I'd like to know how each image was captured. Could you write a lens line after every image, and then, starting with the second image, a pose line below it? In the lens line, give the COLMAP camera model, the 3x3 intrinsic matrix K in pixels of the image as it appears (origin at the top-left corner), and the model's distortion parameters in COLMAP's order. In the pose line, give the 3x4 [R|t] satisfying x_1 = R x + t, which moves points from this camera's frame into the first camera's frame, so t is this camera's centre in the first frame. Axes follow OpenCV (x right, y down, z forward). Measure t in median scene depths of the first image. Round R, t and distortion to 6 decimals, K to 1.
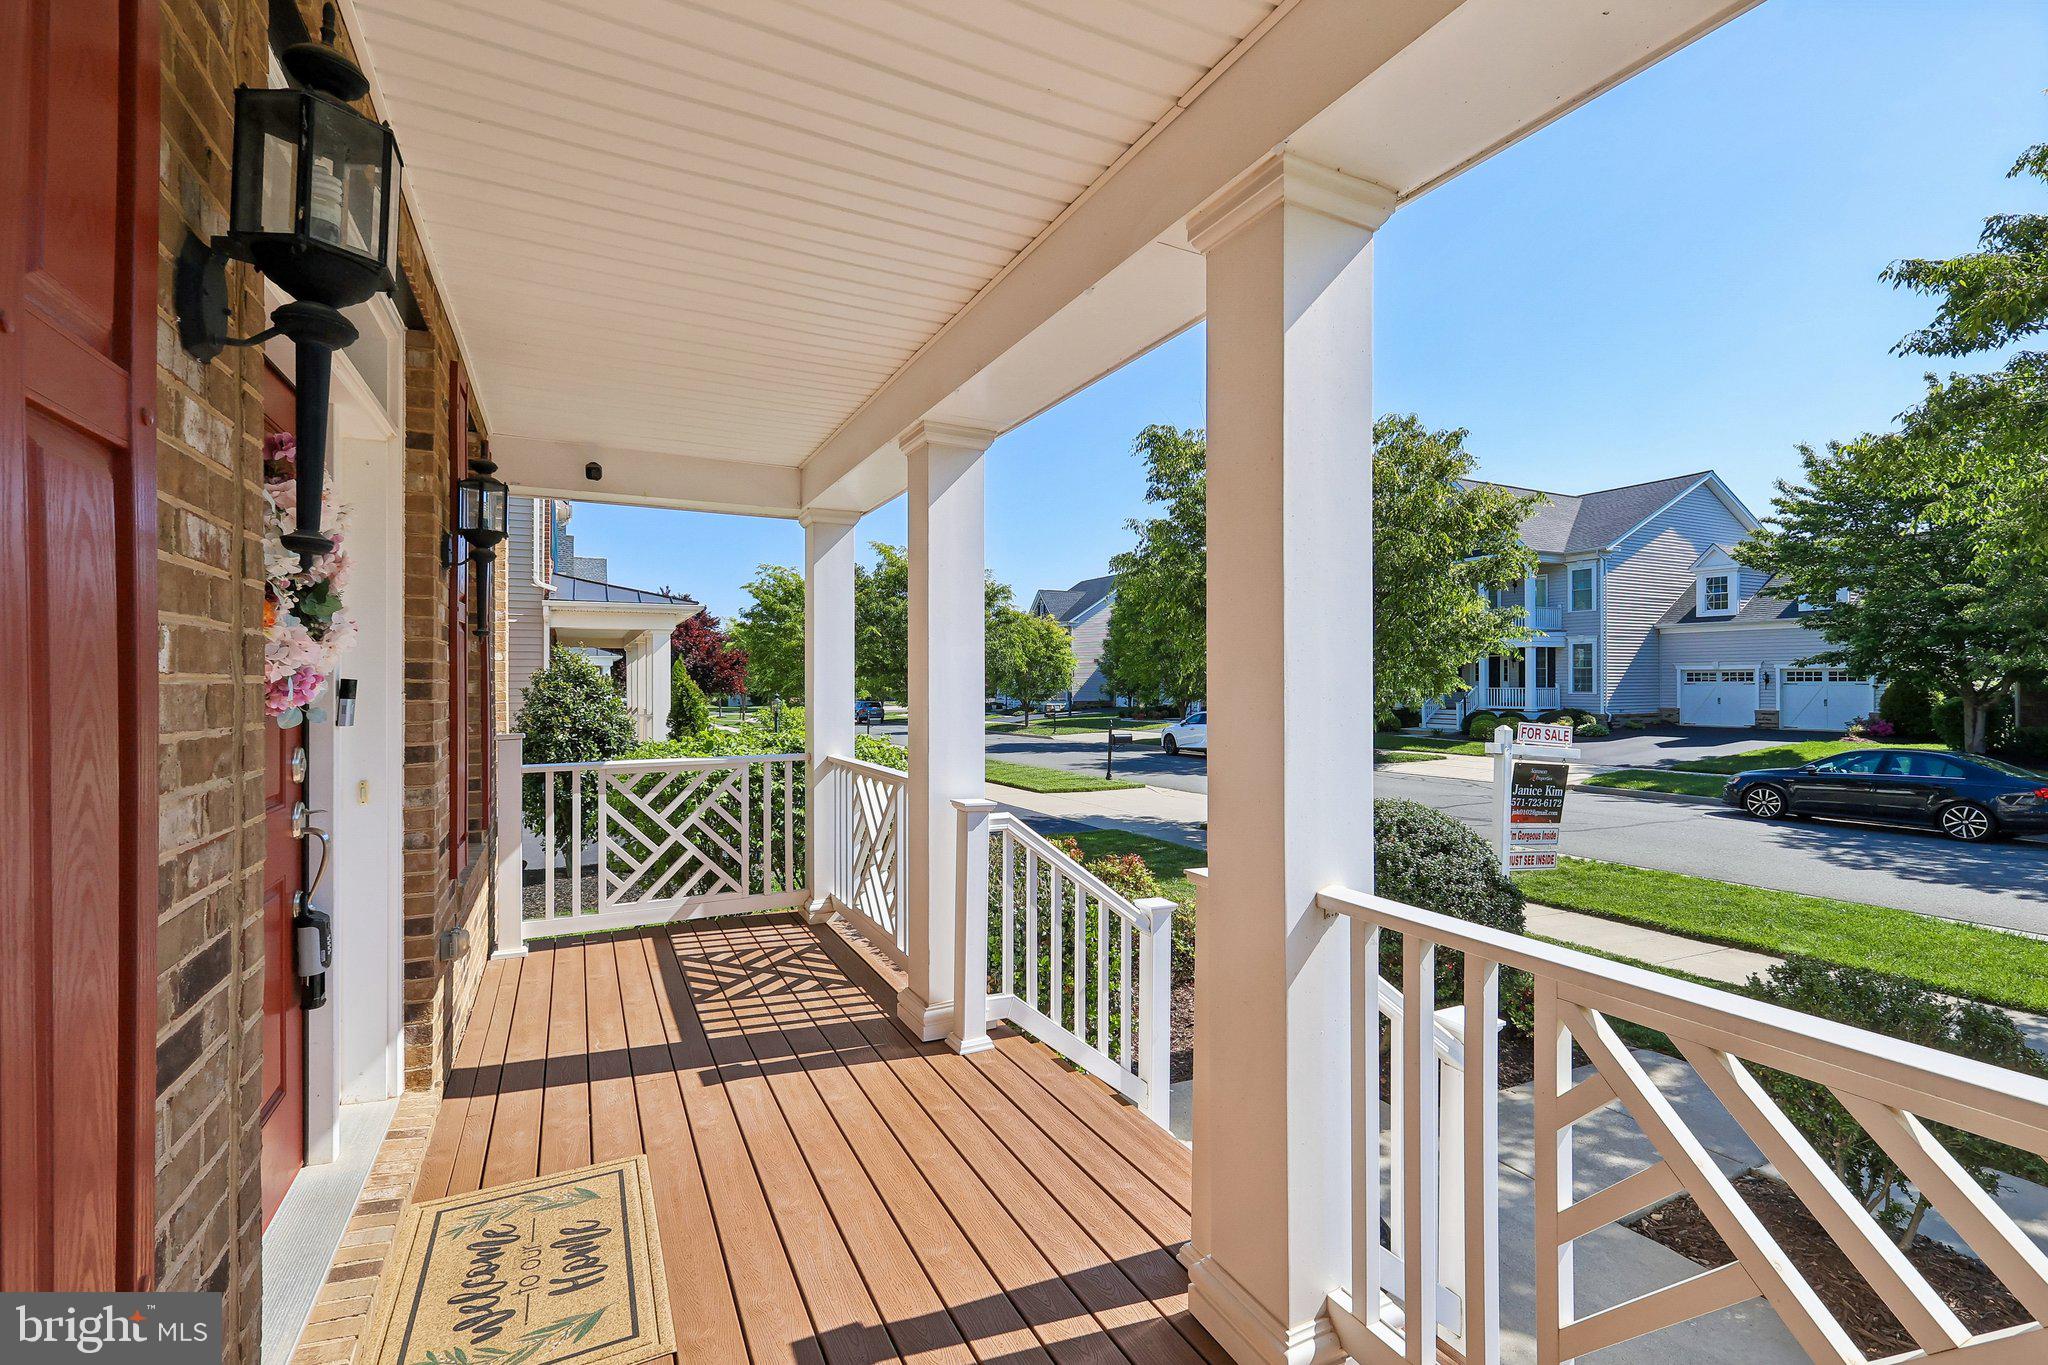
lens RADIAL K [[893.4, 0, 1013.8], [0, 893.4, 671.8], [0, 0, 1]] dist [0.000206, 0.000008]
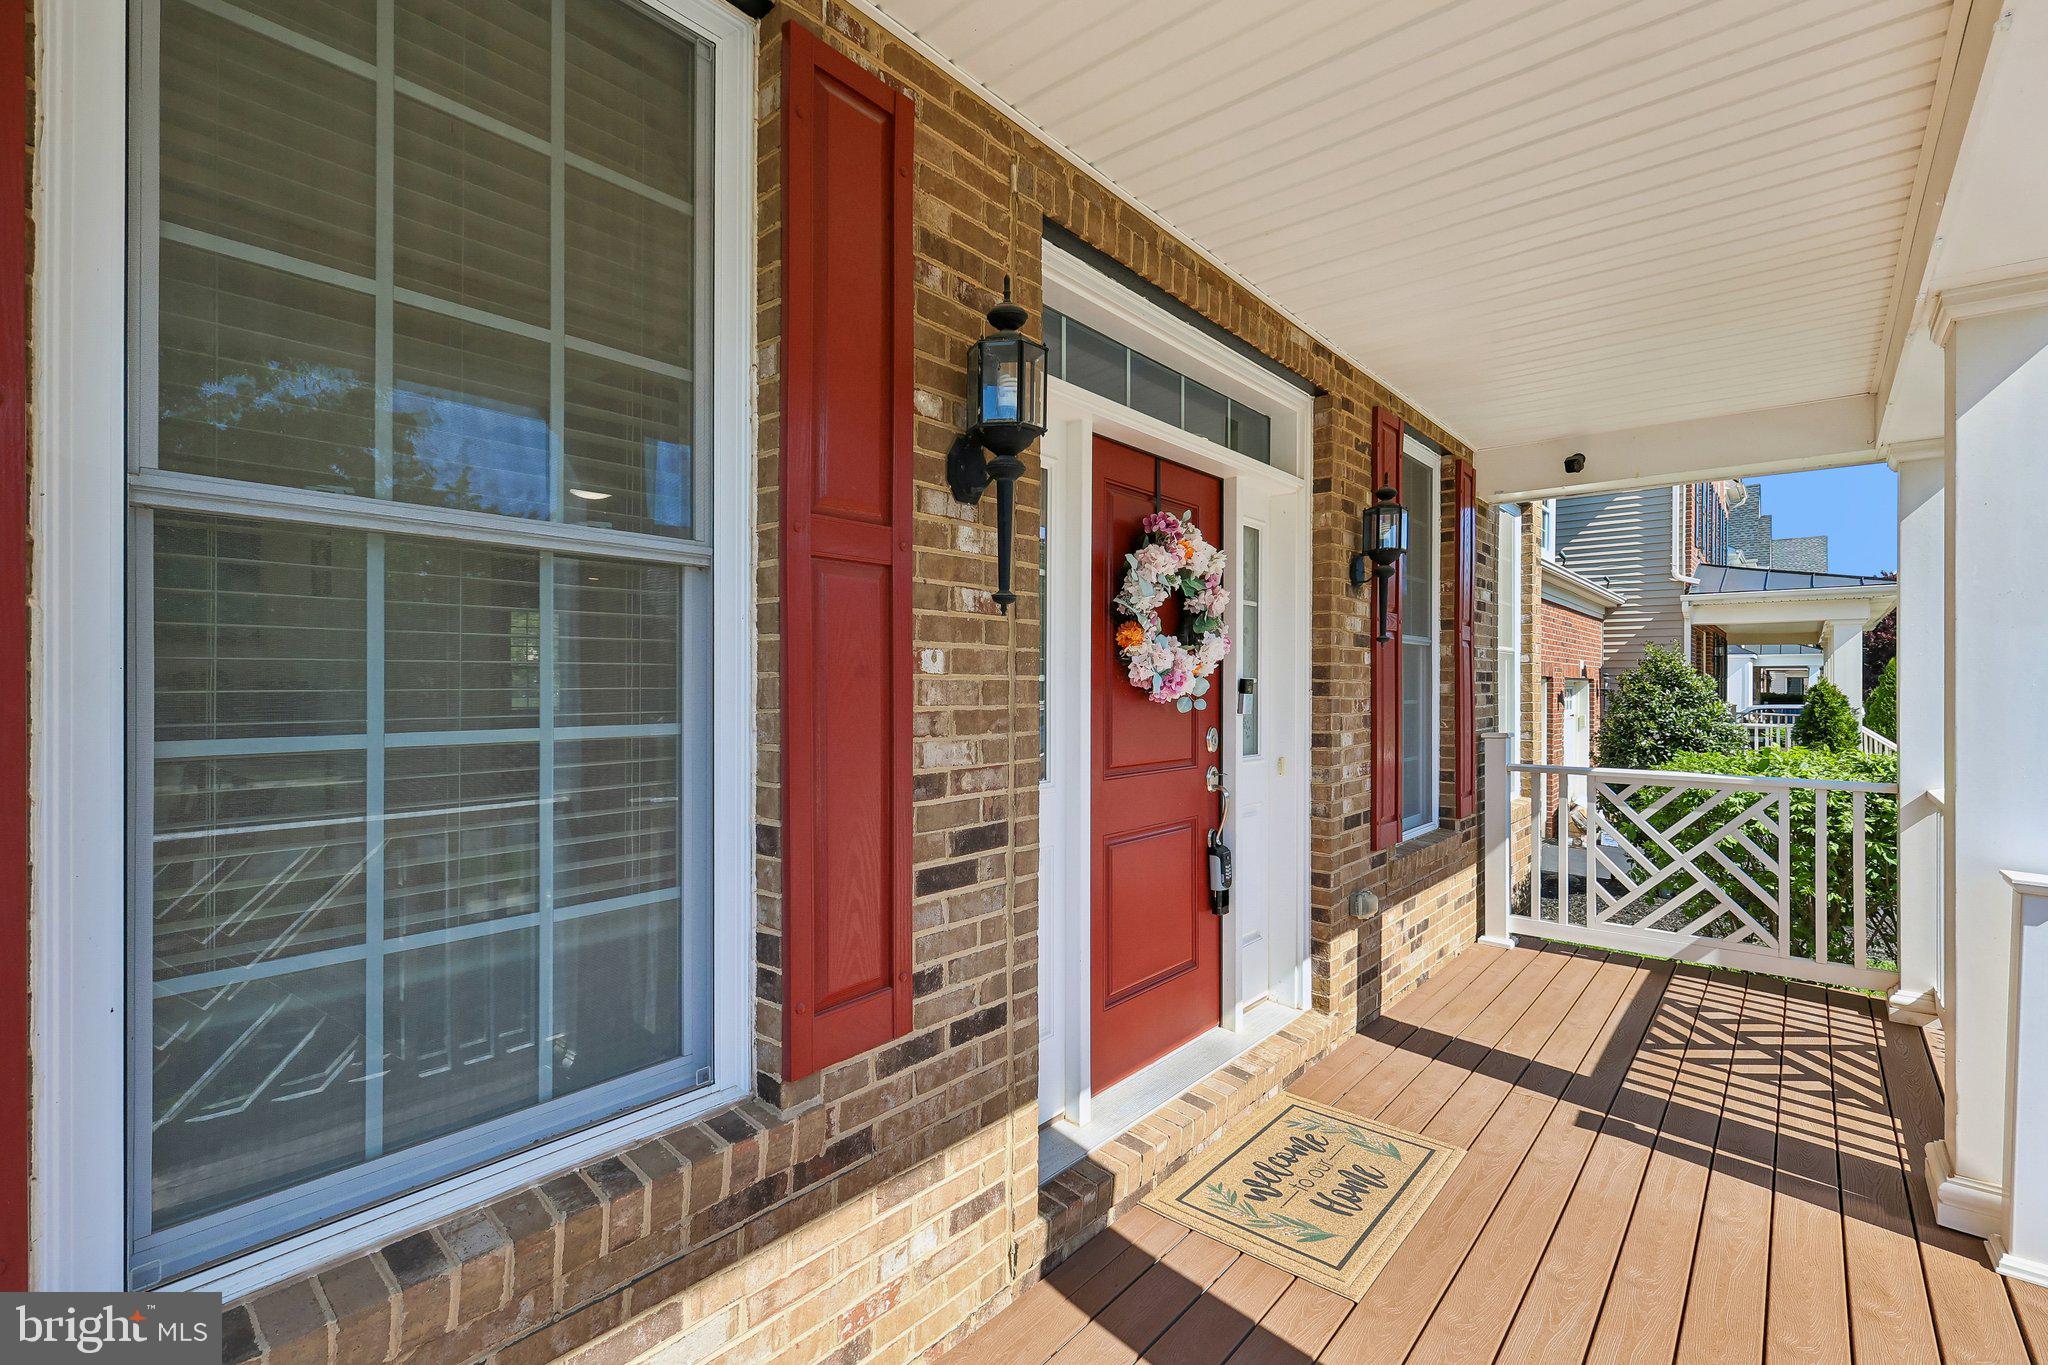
lens RADIAL K [[893.4, 0, 1029.9], [0, 893.4, 679.6], [0, 0, 1]] dist [0.000206, 0.000008]
pose [[0.394729, 0.002453, -0.918794, 0.213621], [0.003601, 0.999985, 0.004217, 0.001346], [0.918790, -0.004973, 0.394715, 0.100960]]
